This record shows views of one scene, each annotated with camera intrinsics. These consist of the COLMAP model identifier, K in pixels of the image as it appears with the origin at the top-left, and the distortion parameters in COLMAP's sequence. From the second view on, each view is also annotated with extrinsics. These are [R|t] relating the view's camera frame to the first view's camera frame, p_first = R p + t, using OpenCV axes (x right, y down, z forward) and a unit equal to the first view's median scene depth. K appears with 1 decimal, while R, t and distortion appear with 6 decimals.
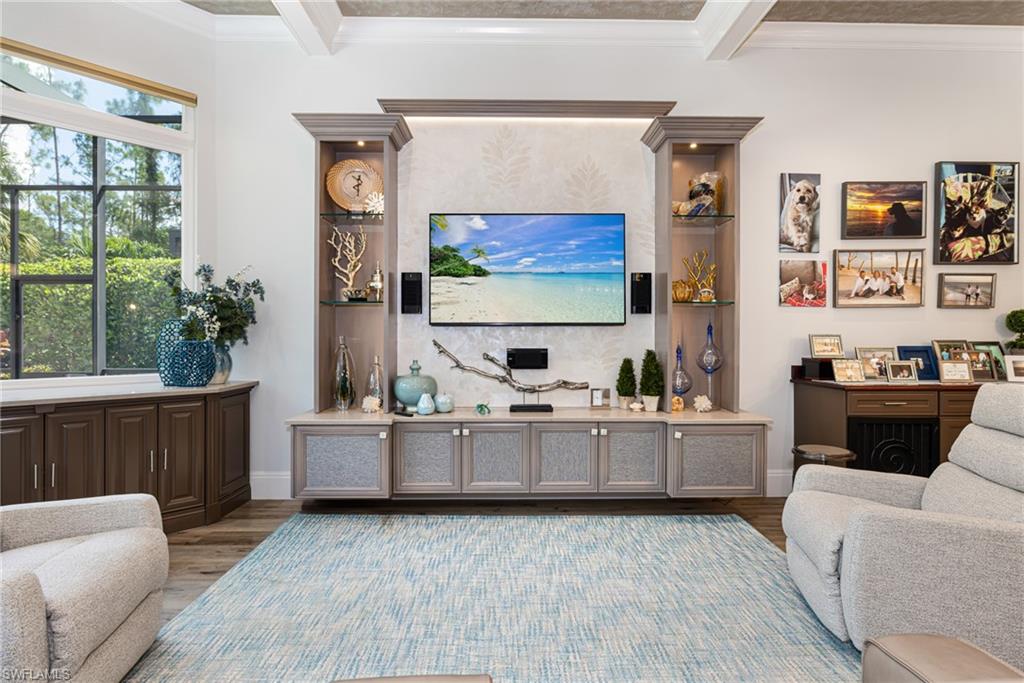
lens RADIAL K [[514.5, 0, 508.7], [0, 514.5, 336.8], [0, 0, 1]] dist [-0.001453, -0.000514]
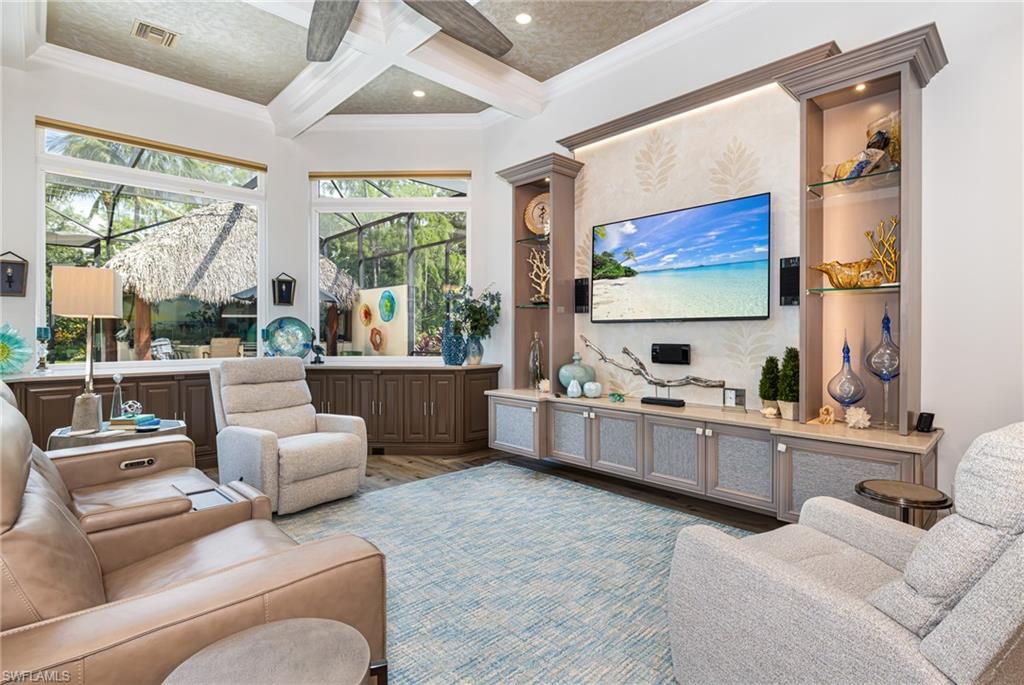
lens RADIAL K [[502.8, 0, 509.4], [0, 502.8, 331.4], [0, 0, 1]] dist [-0.001484, 0.000626]
pose [[0.680767, -0.001715, -0.732498, 0.552372], [0.000404, 0.999998, -0.001965, 0.000245], [0.732500, 0.001042, 0.680766, 0.089293]]
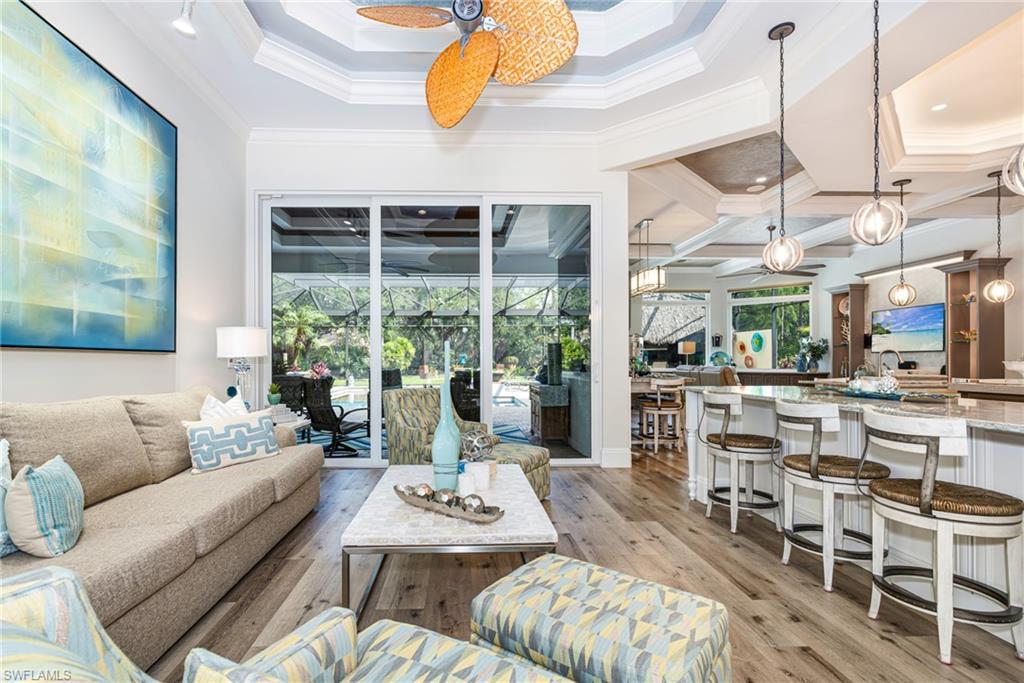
lens RADIAL K [[453.2, 0, 490.5], [0, 453.2, 360.6], [0, 0, 1]] dist [0.001346, 0.000222]
pose [[0.016762, -0.001220, -0.999859, 2.233538], [0.004877, 0.999987, -0.001138, 0.012197], [0.999848, -0.004857, 0.016768, -1.074000]]
